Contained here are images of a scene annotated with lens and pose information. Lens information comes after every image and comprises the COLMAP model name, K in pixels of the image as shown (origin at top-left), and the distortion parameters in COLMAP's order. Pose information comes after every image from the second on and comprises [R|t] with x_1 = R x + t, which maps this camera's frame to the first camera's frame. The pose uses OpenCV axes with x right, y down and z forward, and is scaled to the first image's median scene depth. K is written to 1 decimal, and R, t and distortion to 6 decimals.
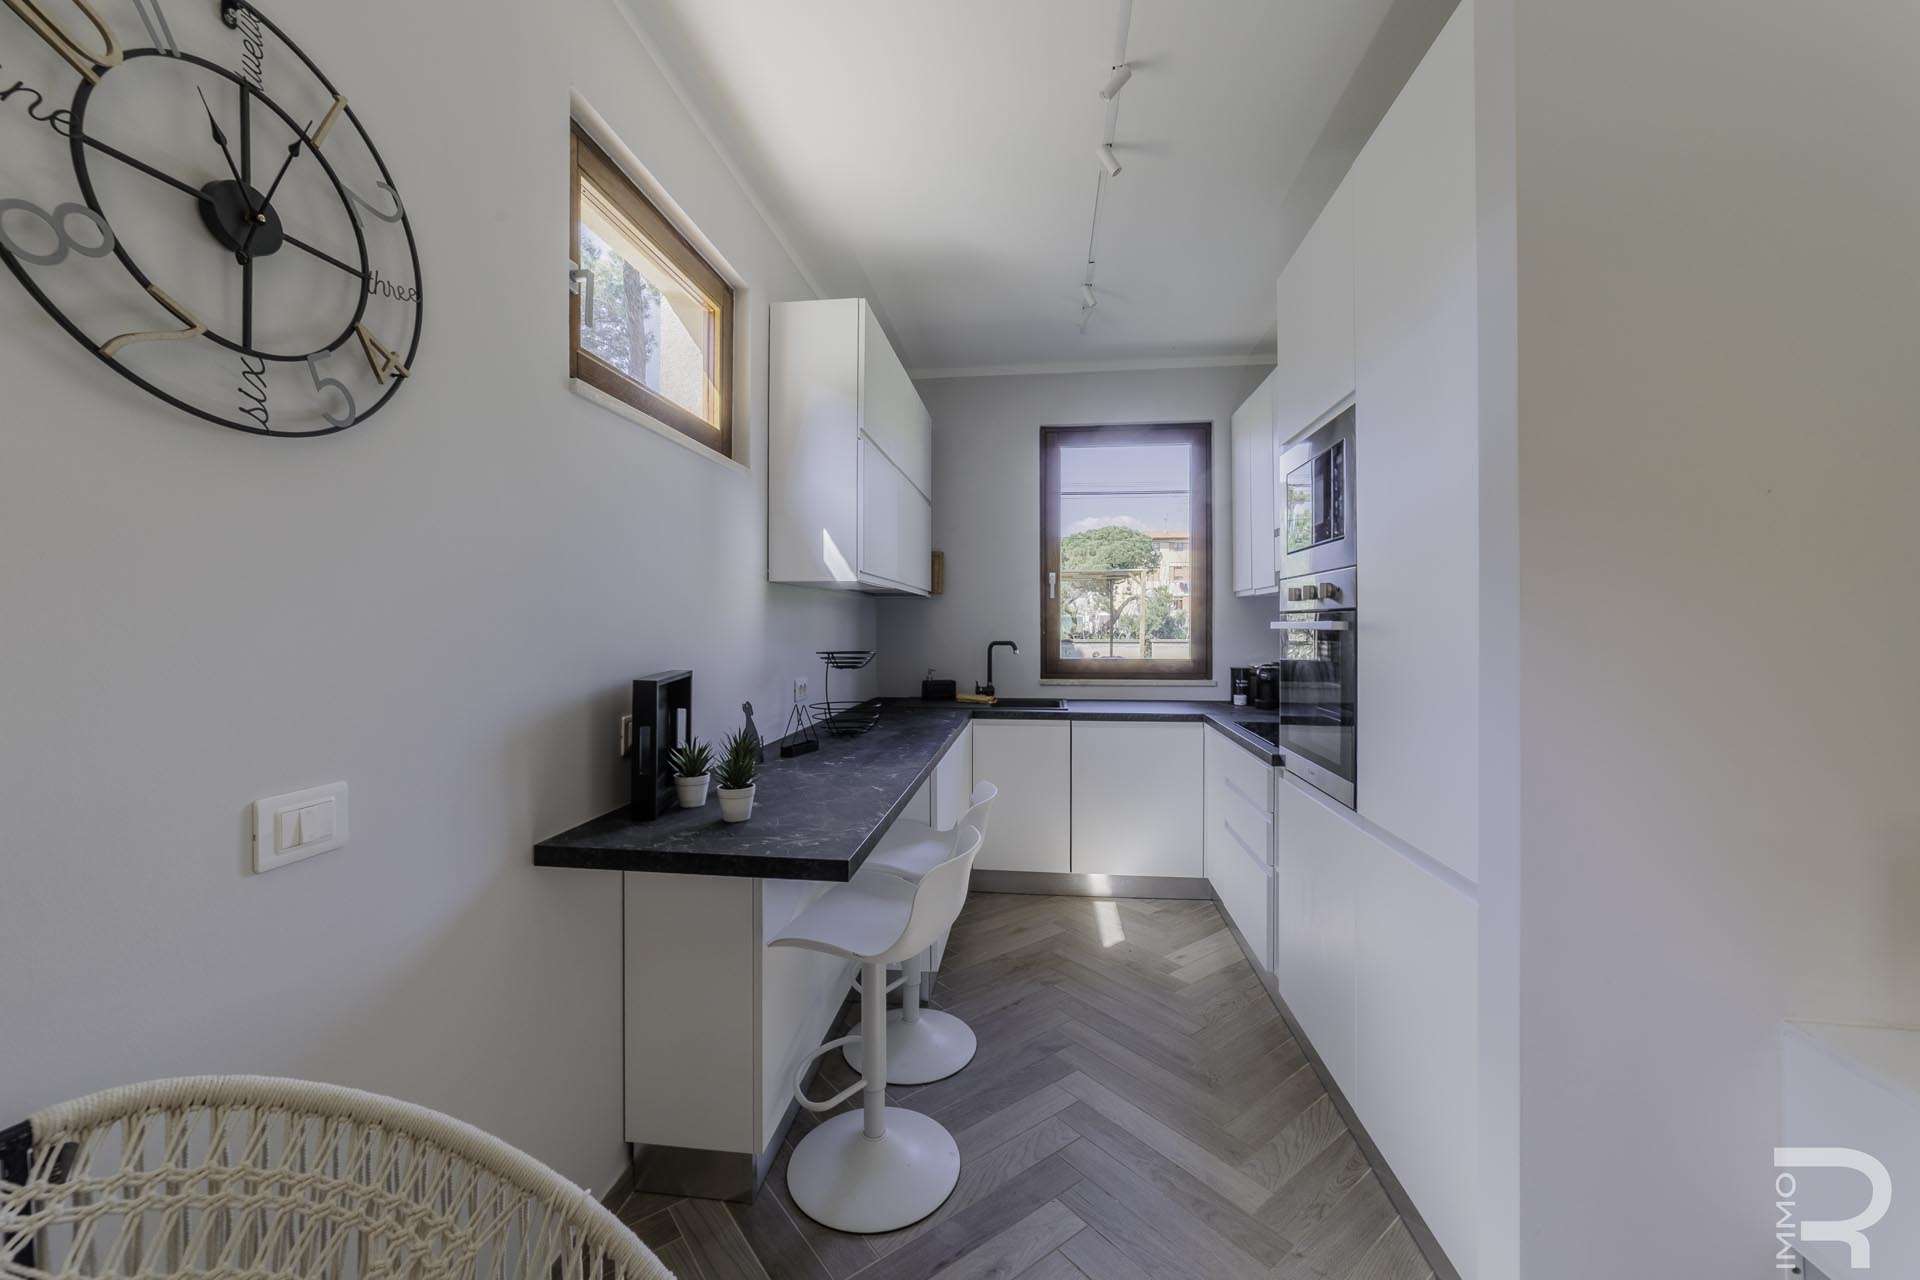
lens RADIAL K [[748.7, 0, 955.3], [0, 748.7, 621.7], [0, 0, 1]] dist [-0.020128, 0.008072]
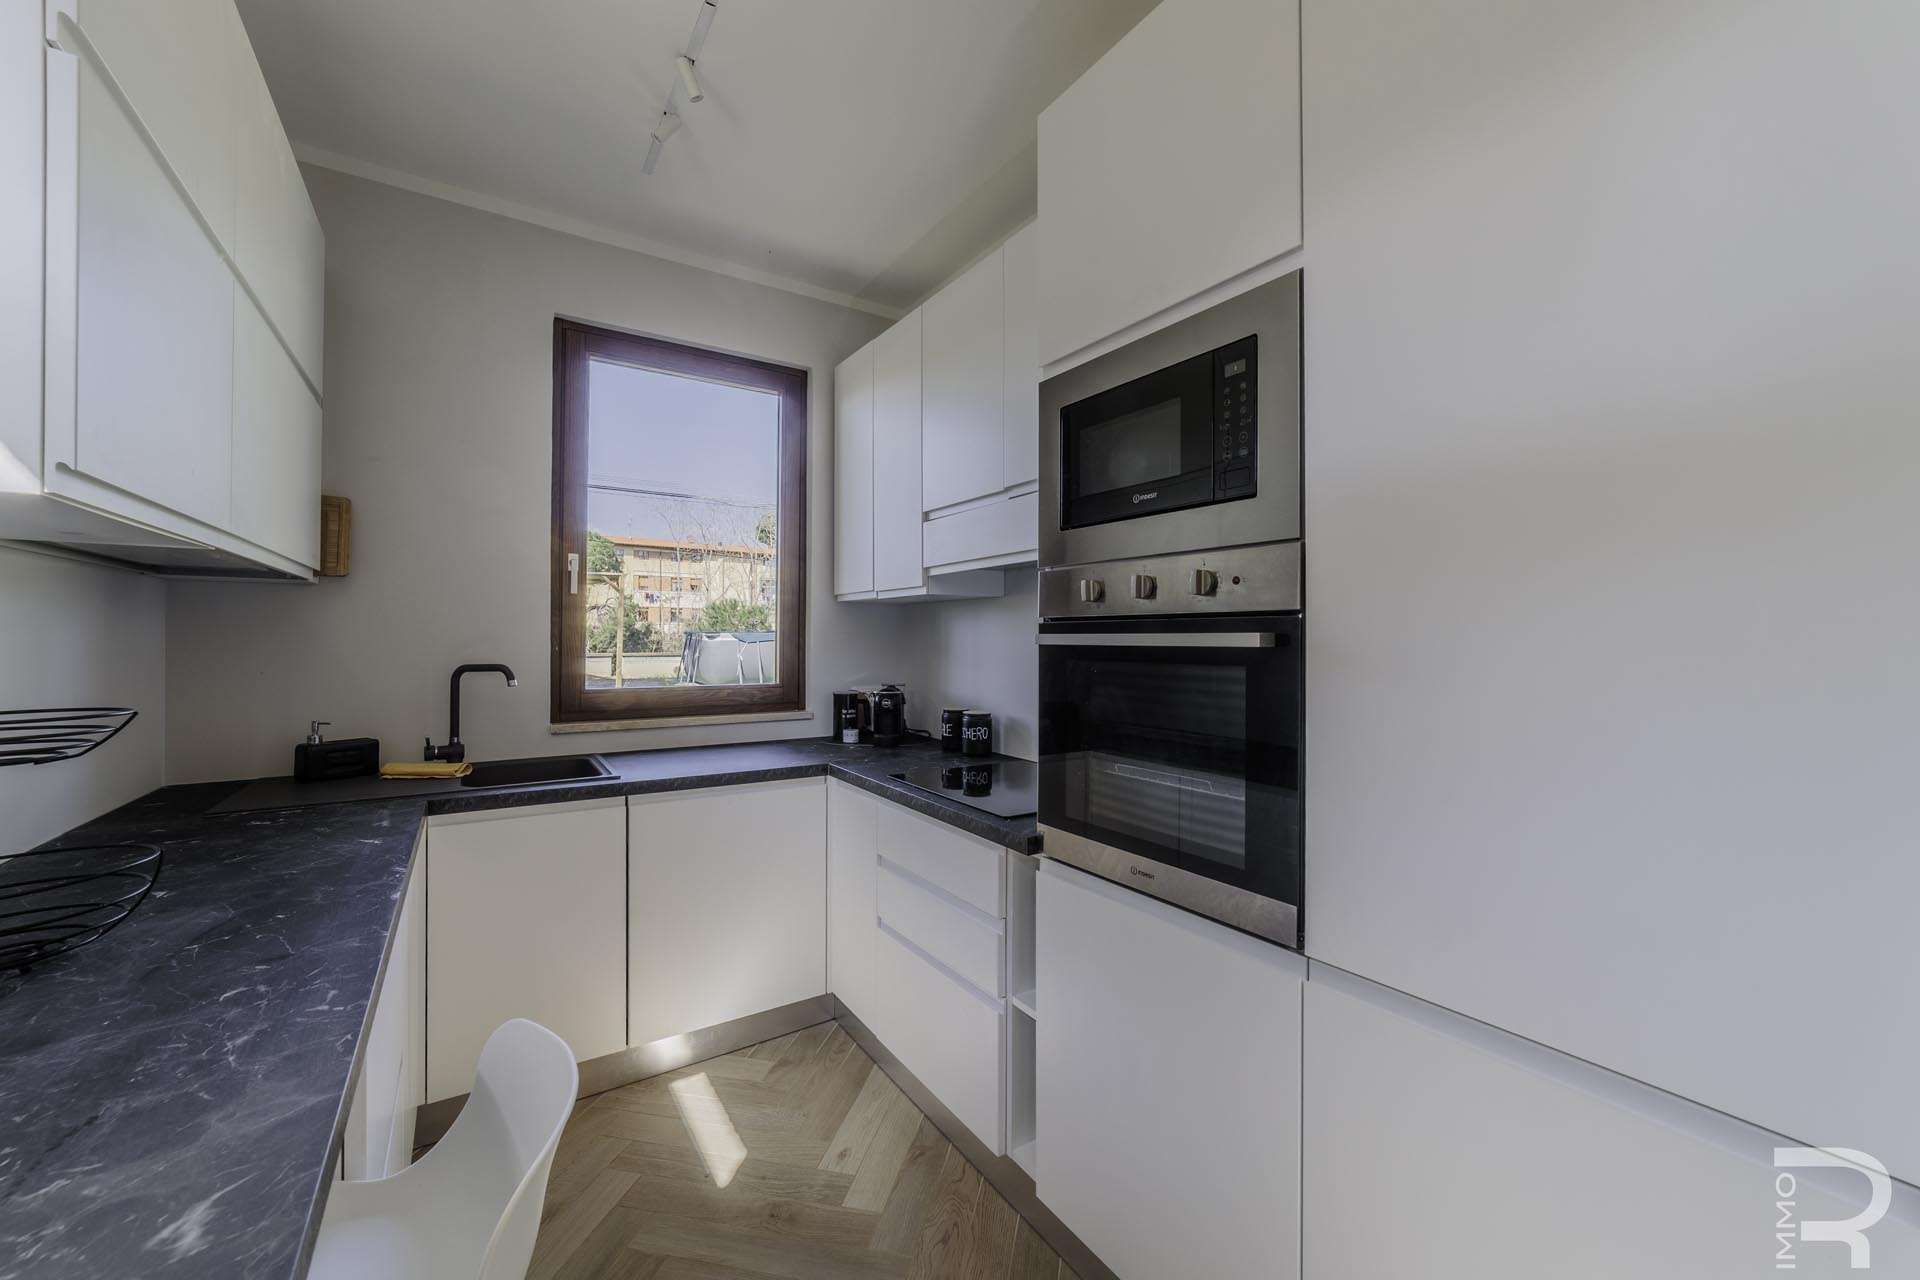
lens RADIAL K [[738.7, 0, 962.7], [0, 738.7, 635.2], [0, 0, 1]] dist [-0.021728, 0.007729]
pose [[0.759622, 0.006043, 0.650337, -0.024196], [-0.006866, 0.999976, -0.001272, 0.001535], [-0.650329, -0.003499, 0.759645, 0.349606]]
